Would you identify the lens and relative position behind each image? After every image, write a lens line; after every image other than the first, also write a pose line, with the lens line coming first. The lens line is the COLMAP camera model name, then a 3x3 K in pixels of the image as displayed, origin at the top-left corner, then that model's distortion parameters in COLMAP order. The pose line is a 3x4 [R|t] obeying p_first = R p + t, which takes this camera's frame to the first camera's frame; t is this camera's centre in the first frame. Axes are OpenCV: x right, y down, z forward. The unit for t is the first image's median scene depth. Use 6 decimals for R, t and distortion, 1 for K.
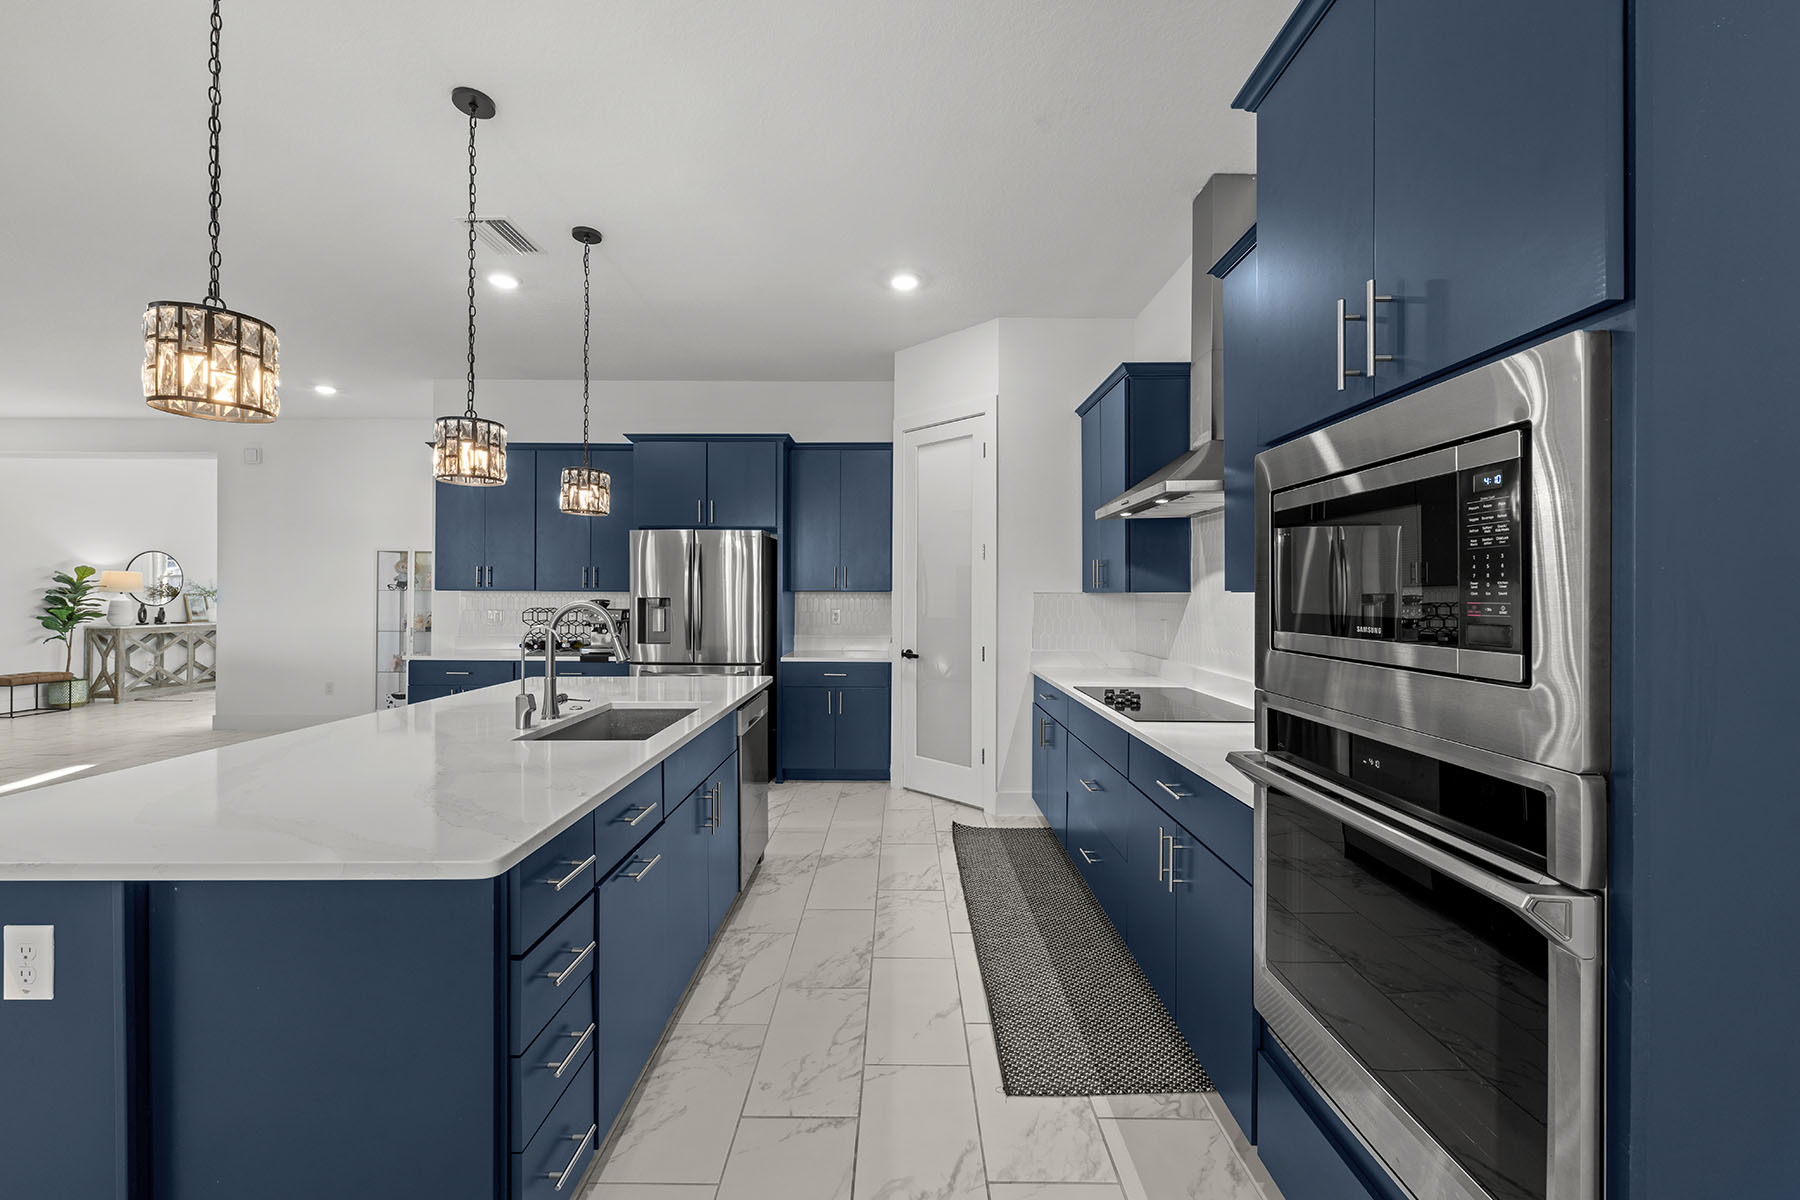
lens RADIAL K [[719.9, 0, 900.0], [0, 719.9, 600.0], [0, 0, 1]] dist [-0.001360, 0.000032]
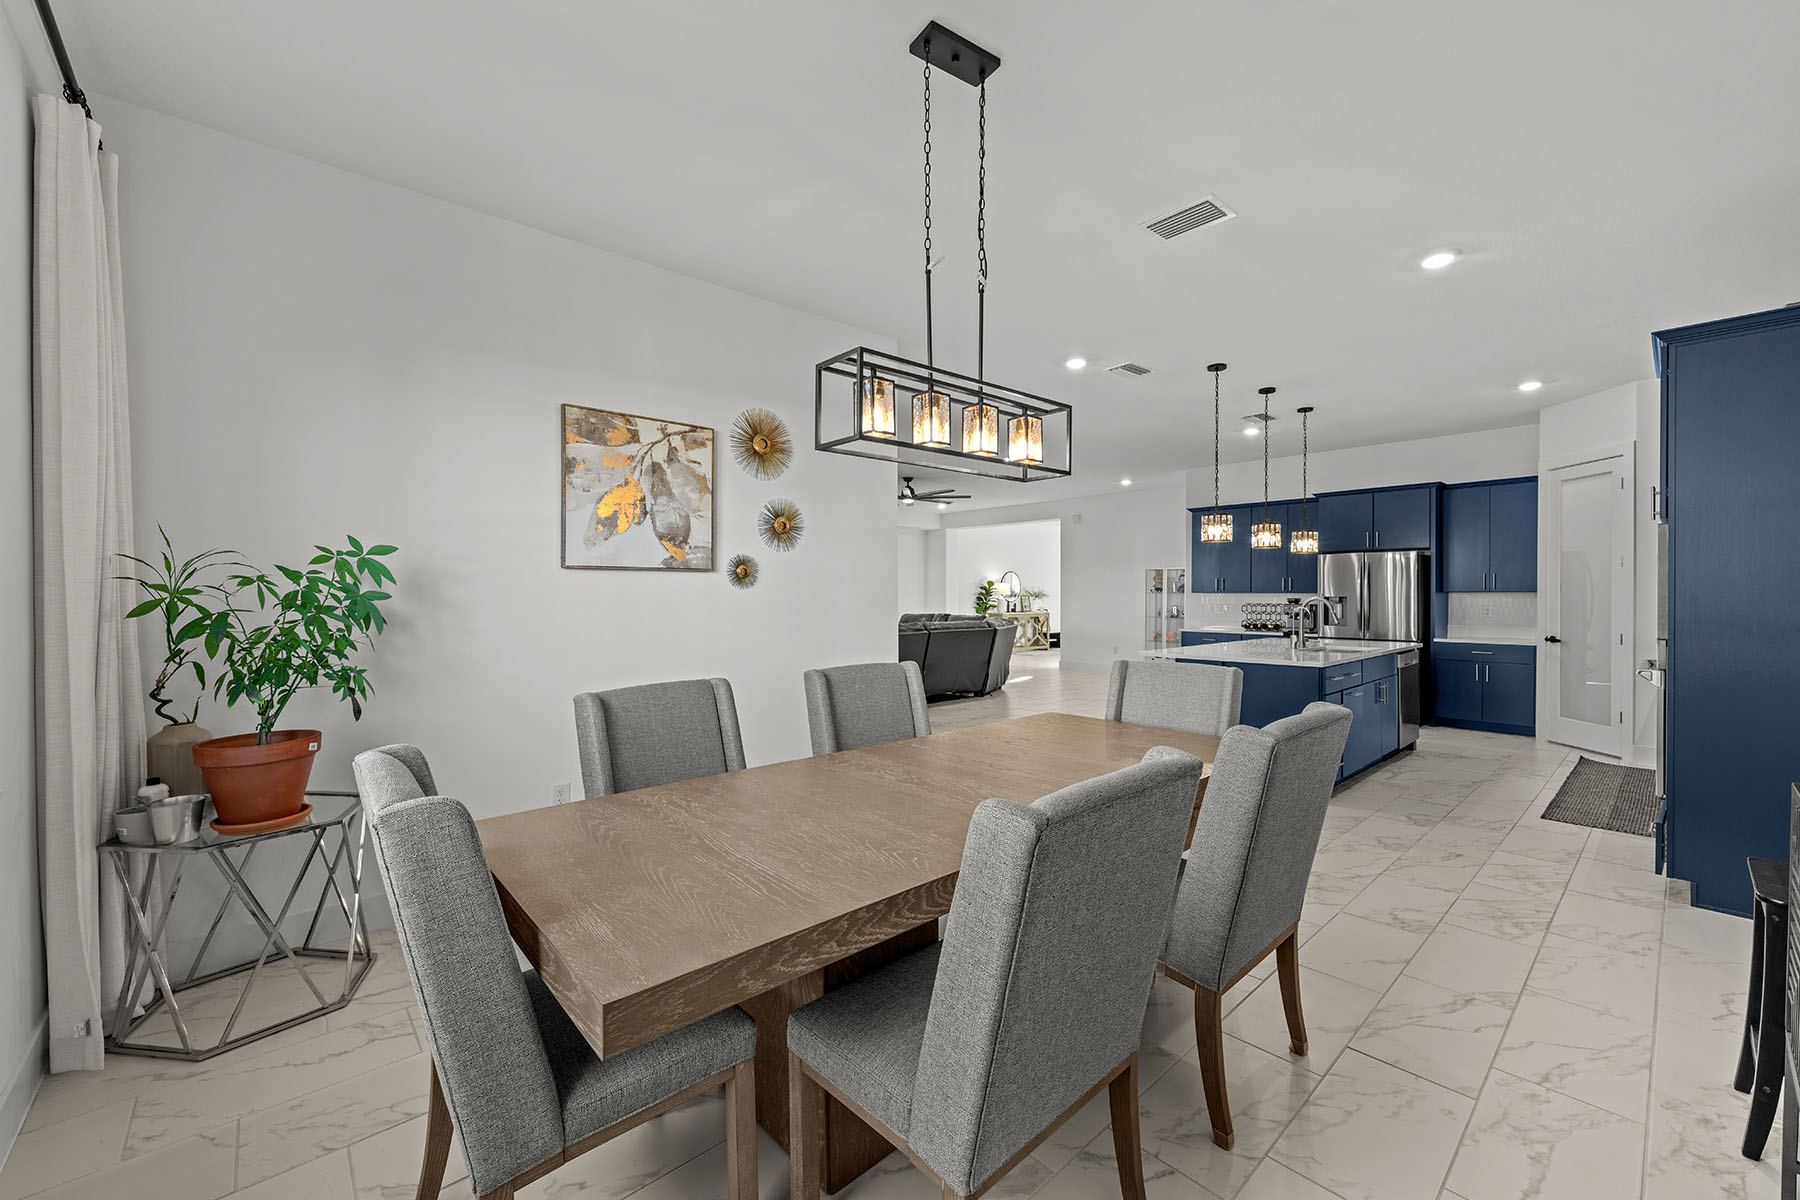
lens RADIAL K [[708.2, 0, 904.8], [0, 708.2, 596.7], [0, 0, 1]] dist [-0.000839, 0.000048]
pose [[0.677507, -0.001599, -0.735515, 0.170344], [-0.002956, 0.999984, -0.004897, 0.007367], [0.735511, 0.005492, 0.677491, -0.784288]]
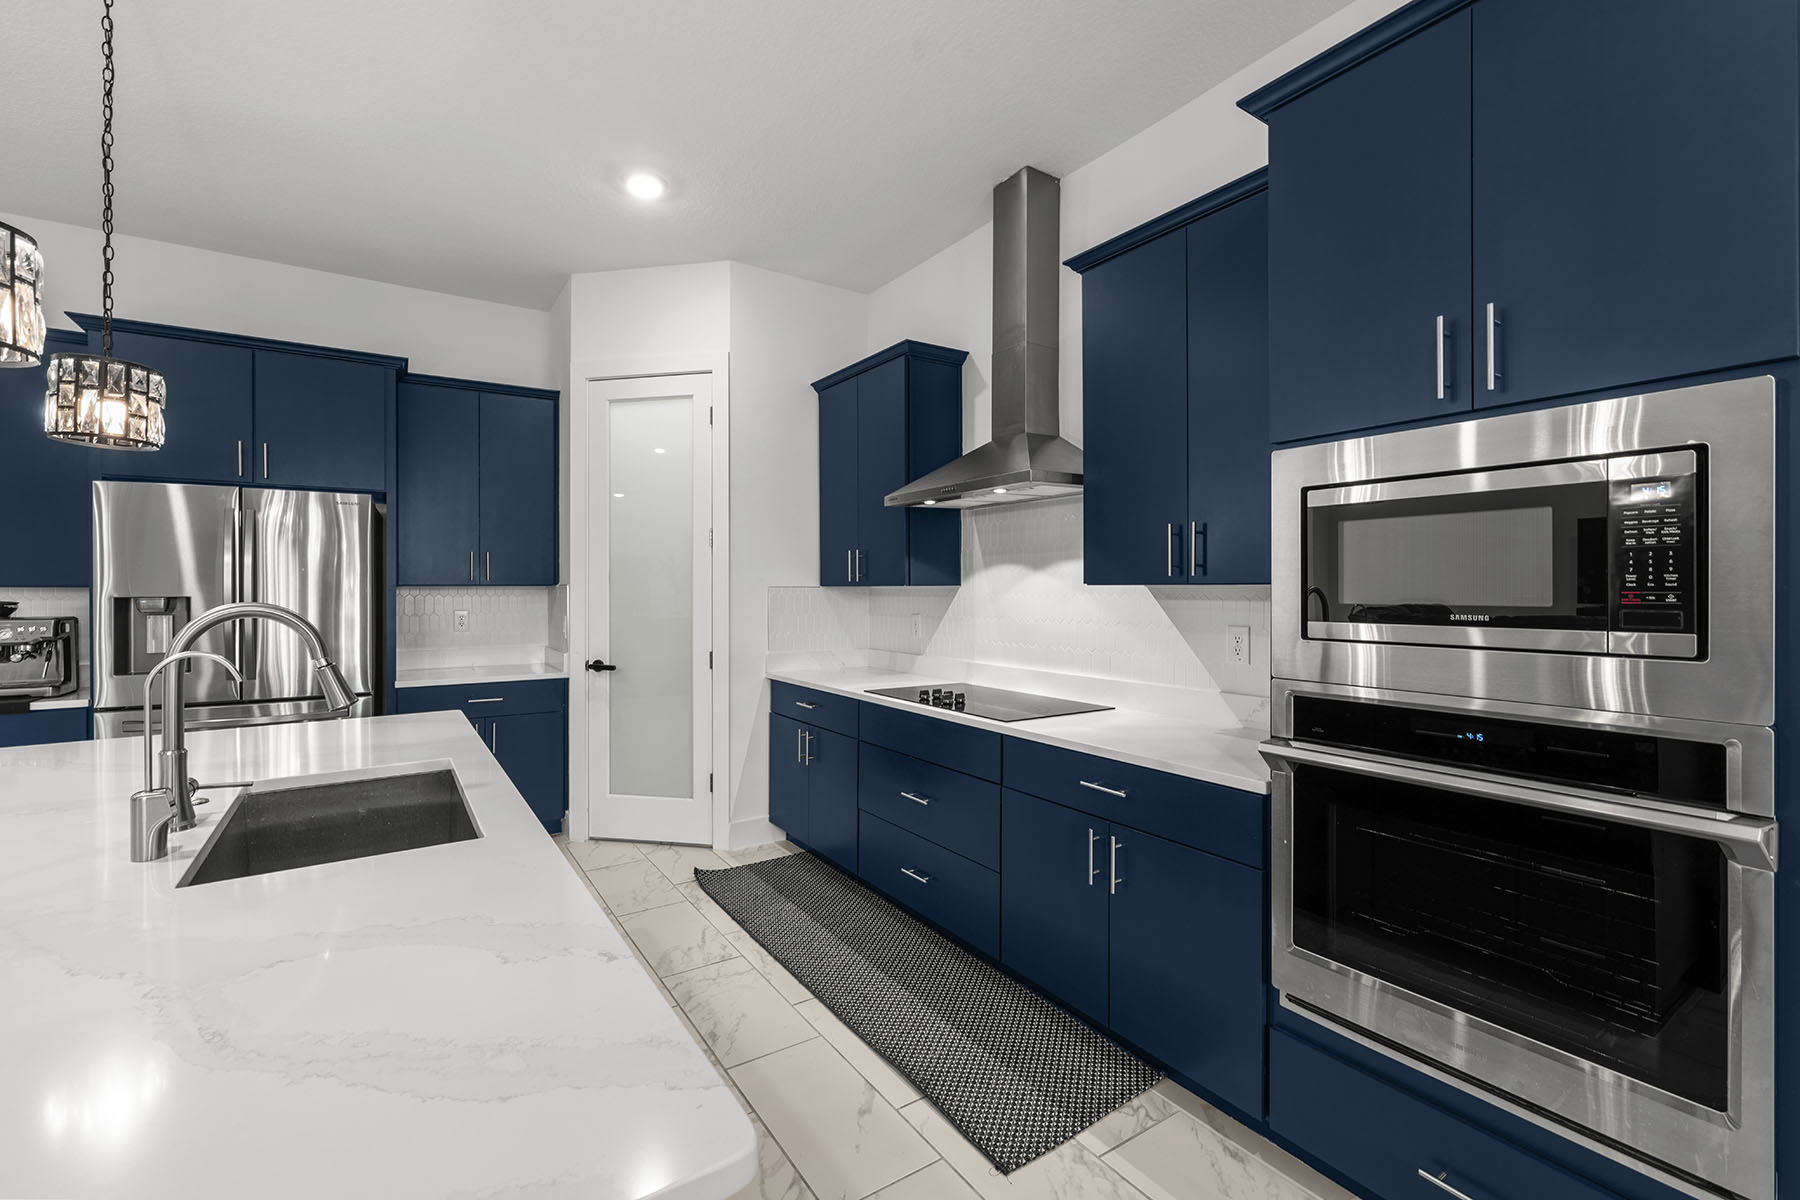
lens RADIAL K [[772.3, 0, 895.8], [0, 772.3, 595.6], [0, 0, 1]] dist [0.001459, 0.000172]
pose [[0.828763, -0.009555, 0.559519, -0.198283], [0.008900, 0.999953, 0.003895, -0.001404], [-0.559529, 0.001752, 0.828809, 0.132600]]
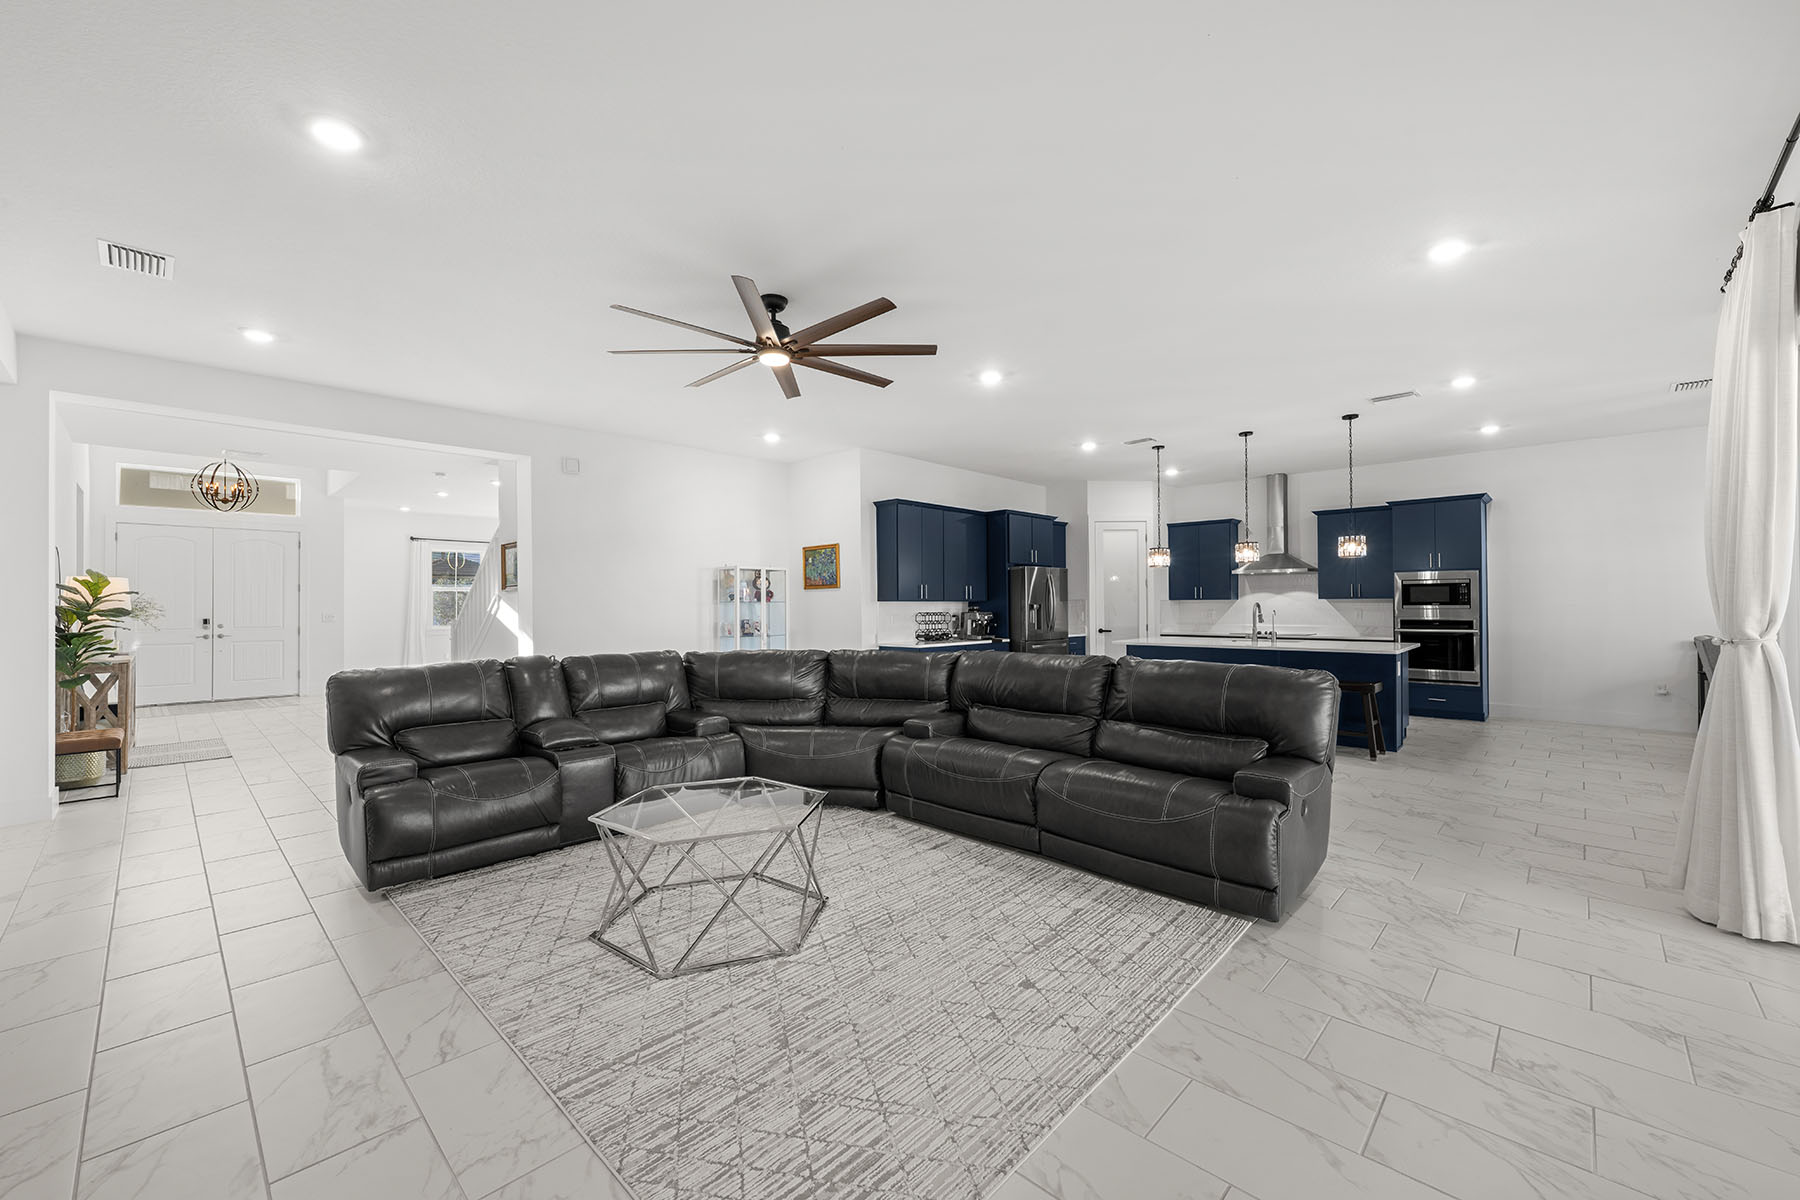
lens RADIAL K [[708.2, 0, 904.8], [0, 708.2, 596.7], [0, 0, 1]] dist [-0.000839, 0.000048]
pose [[0.684769, -0.001467, 0.728758, -1.957261], [0.016310, 0.999778, -0.013313, -0.004205], [-0.728577, 0.021002, 0.684642, 0.021967]]
